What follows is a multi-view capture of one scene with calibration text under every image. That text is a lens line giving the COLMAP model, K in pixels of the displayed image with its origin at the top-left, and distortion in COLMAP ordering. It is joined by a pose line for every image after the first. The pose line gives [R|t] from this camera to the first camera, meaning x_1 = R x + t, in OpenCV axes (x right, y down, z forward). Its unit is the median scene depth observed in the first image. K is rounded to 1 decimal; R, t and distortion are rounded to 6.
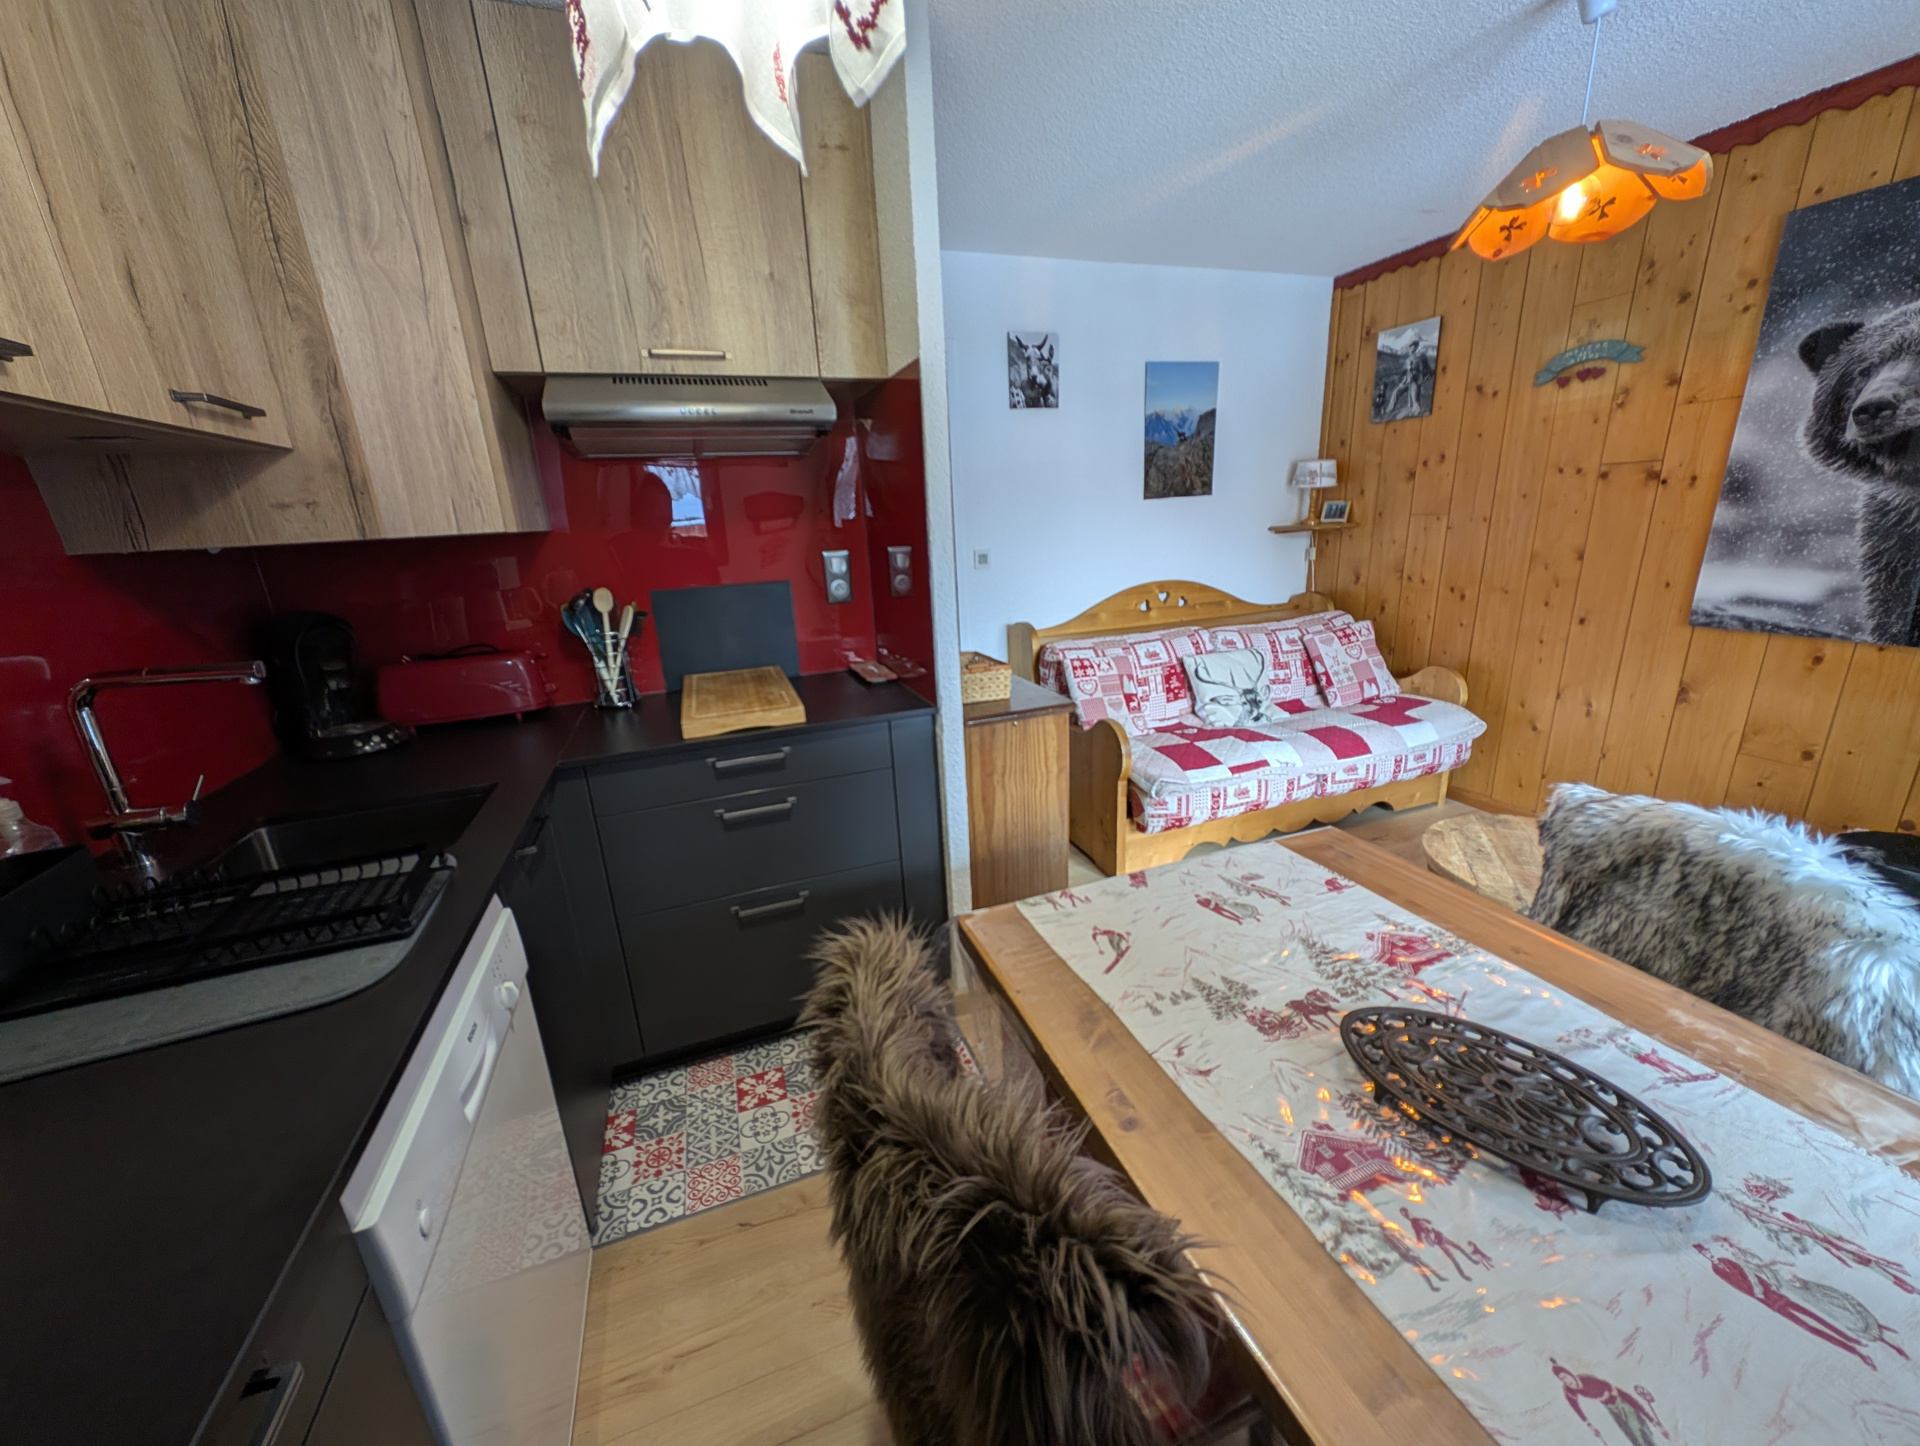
lens RADIAL K [[714.0, 0, 954.0], [0, 714.0, 728.6], [0, 0, 1]] dist [-0.002661, -0.000401]
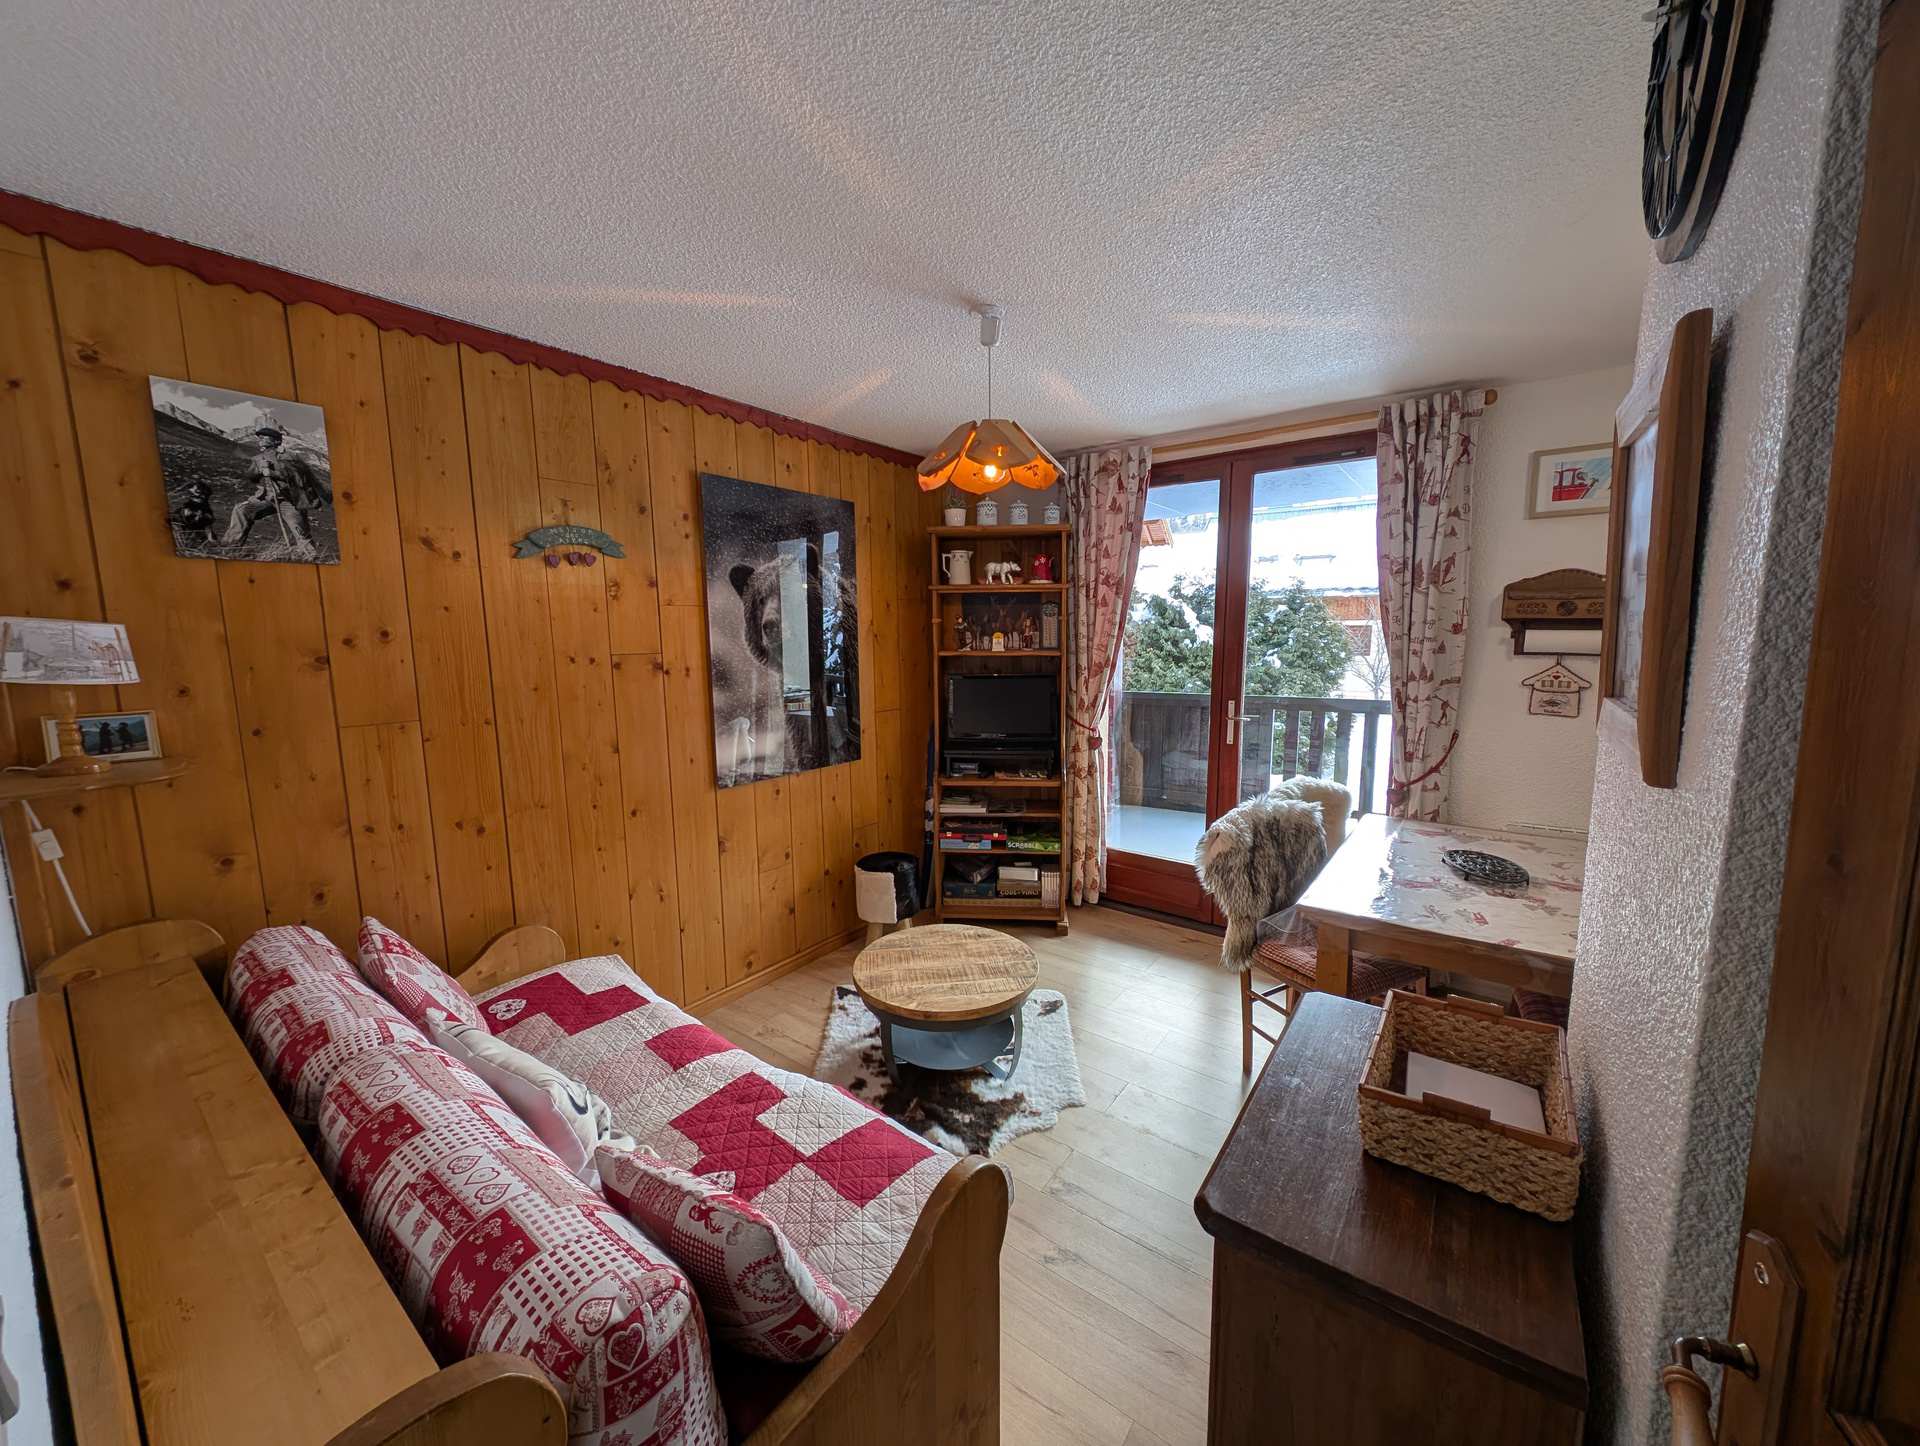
lens RADIAL K [[716.0, 0, 960.0], [0, 716.0, 723.0], [0, 0, 1]] dist [0.016849, -0.009917]
pose [[-0.545788, -0.050948, 0.836373, -0.135412], [0.278046, 0.930583, 0.238130, -0.360477], [-0.790447, 0.362518, -0.493735, 1.063781]]
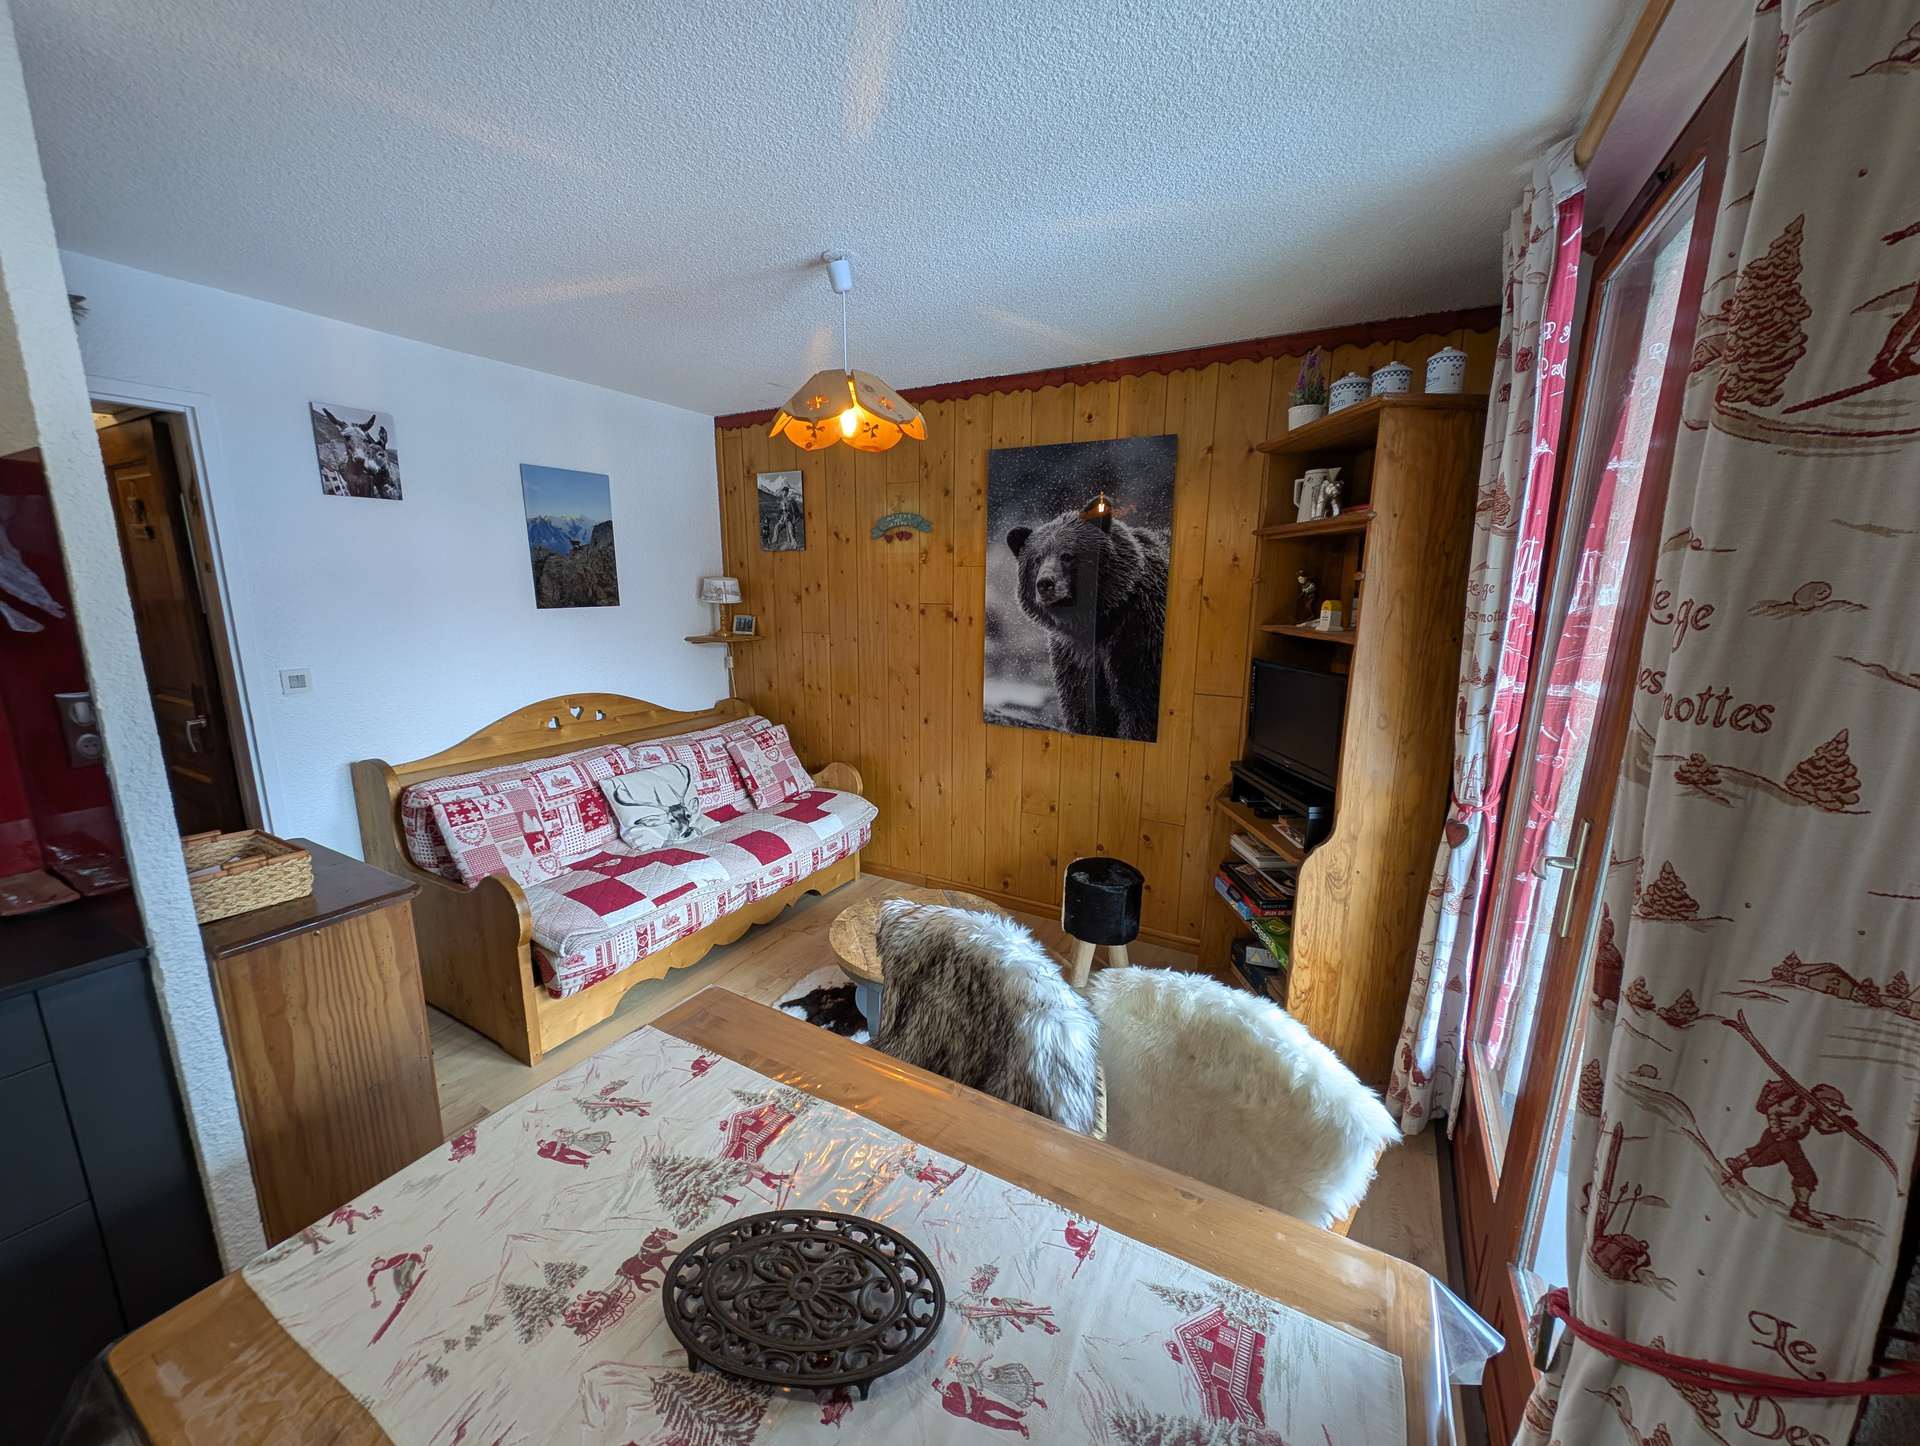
lens RADIAL K [[716.0, 0, 960.0], [0, 716.0, 723.0], [0, 0, 1]] dist [0.016849, -0.009917]
pose [[0.755843, -0.067725, 0.651241, 0.083116], [0.141245, 0.988083, -0.061177, -0.058064], [-0.639337, 0.138224, 0.756401, -0.016102]]
